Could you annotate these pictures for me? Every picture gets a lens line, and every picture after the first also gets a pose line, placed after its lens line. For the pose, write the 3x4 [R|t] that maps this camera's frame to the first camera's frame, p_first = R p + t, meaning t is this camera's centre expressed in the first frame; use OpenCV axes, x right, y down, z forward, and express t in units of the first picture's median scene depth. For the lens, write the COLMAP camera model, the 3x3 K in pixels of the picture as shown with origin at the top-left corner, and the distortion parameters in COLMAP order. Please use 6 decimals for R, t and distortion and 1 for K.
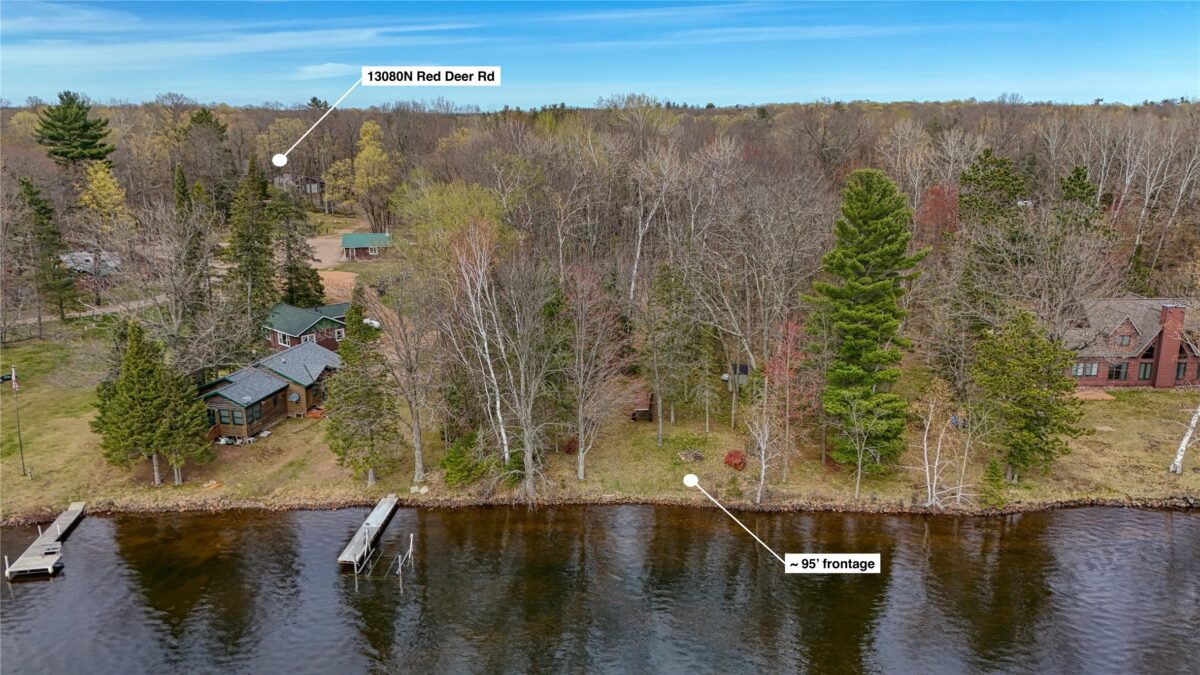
lens RADIAL K [[836.8, 0, 600.0], [0, 836.8, 337.5], [0, 0, 1]] dist [0.024718, -0.002159]
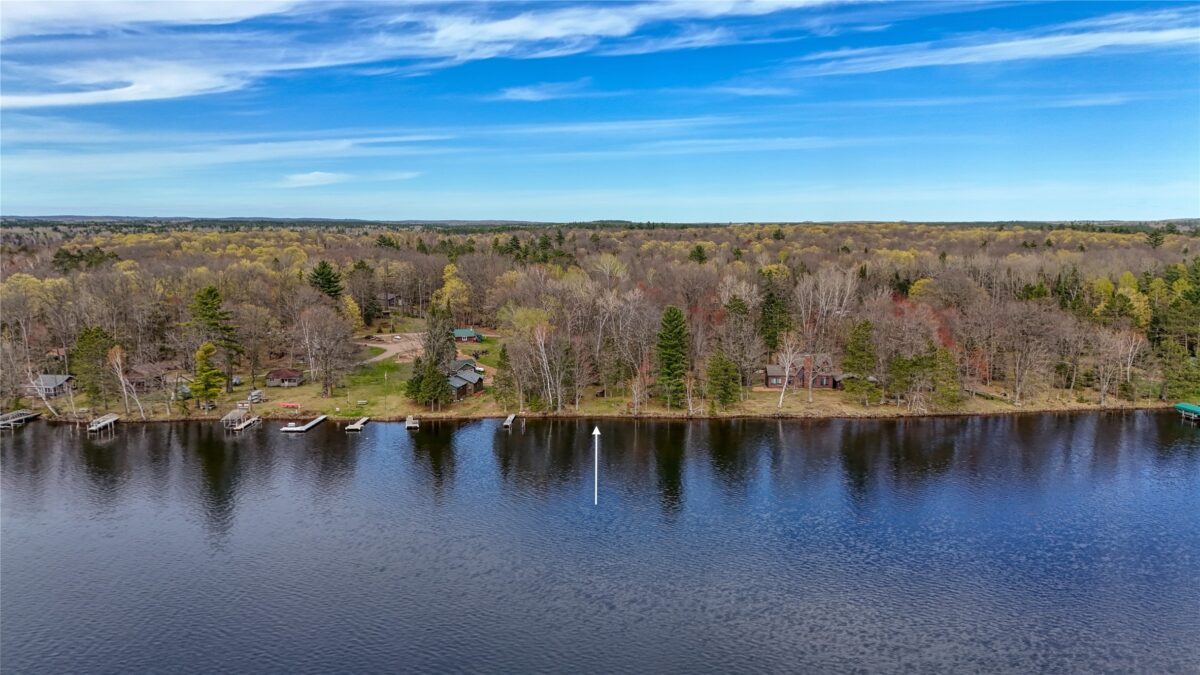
lens RADIAL K [[836.8, 0, 600.0], [0, 836.8, 337.5], [0, 0, 1]] dist [0.024718, -0.002159]
pose [[0.999960, -0.003133, 0.008395, 0.033845], [0.004124, 0.992683, -0.120683, 0.270569], [-0.007955, 0.120713, 0.992656, -1.921452]]
